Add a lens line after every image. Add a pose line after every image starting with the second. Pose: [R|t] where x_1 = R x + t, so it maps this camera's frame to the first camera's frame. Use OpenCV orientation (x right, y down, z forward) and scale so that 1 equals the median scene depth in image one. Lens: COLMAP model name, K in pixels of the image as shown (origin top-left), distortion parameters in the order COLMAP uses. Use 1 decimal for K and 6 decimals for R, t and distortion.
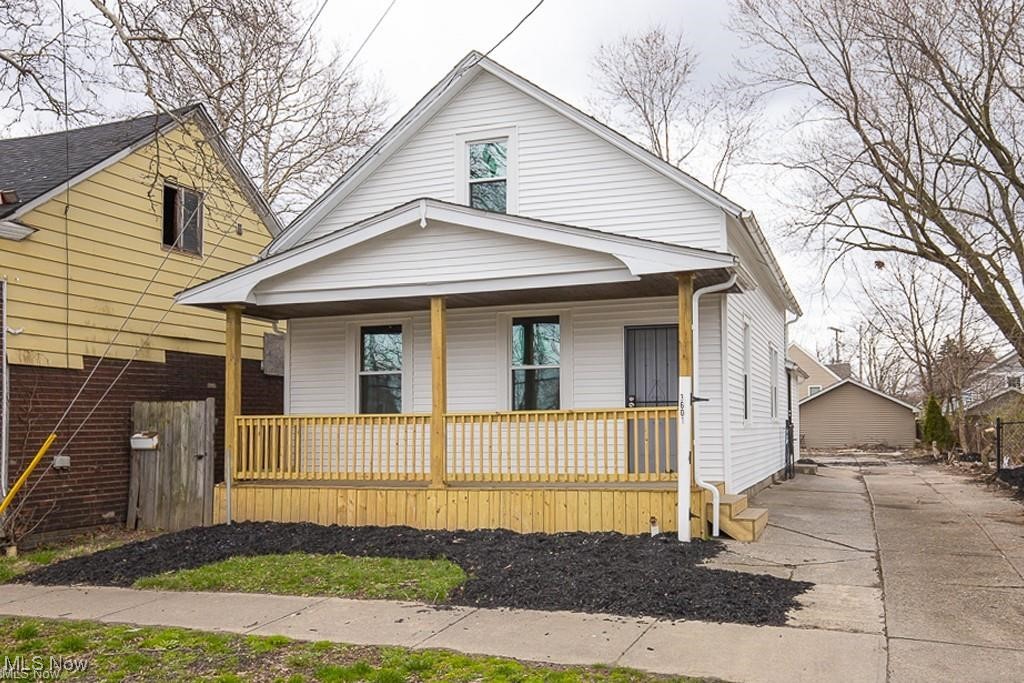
lens RADIAL K [[880.5, 0, 512.0], [0, 880.5, 341.5], [0, 0, 1]] dist [0.009581, 0.012973]
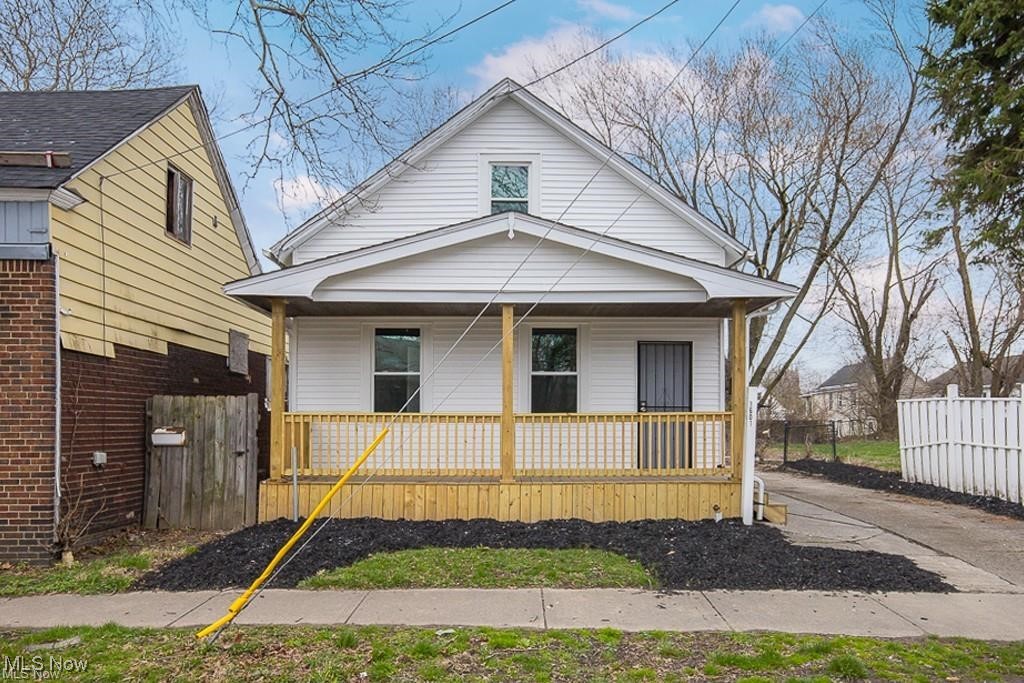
lens RADIAL K [[762.8, 0, 512.6], [0, 762.8, 380.8], [0, 0, 1]] dist [0.003894, 0.000163]
pose [[0.942595, 0.033005, 0.332304, -0.356288], [-0.044346, 0.998662, 0.026602, 0.015367], [-0.330981, -0.039811, 0.942797, 0.112145]]
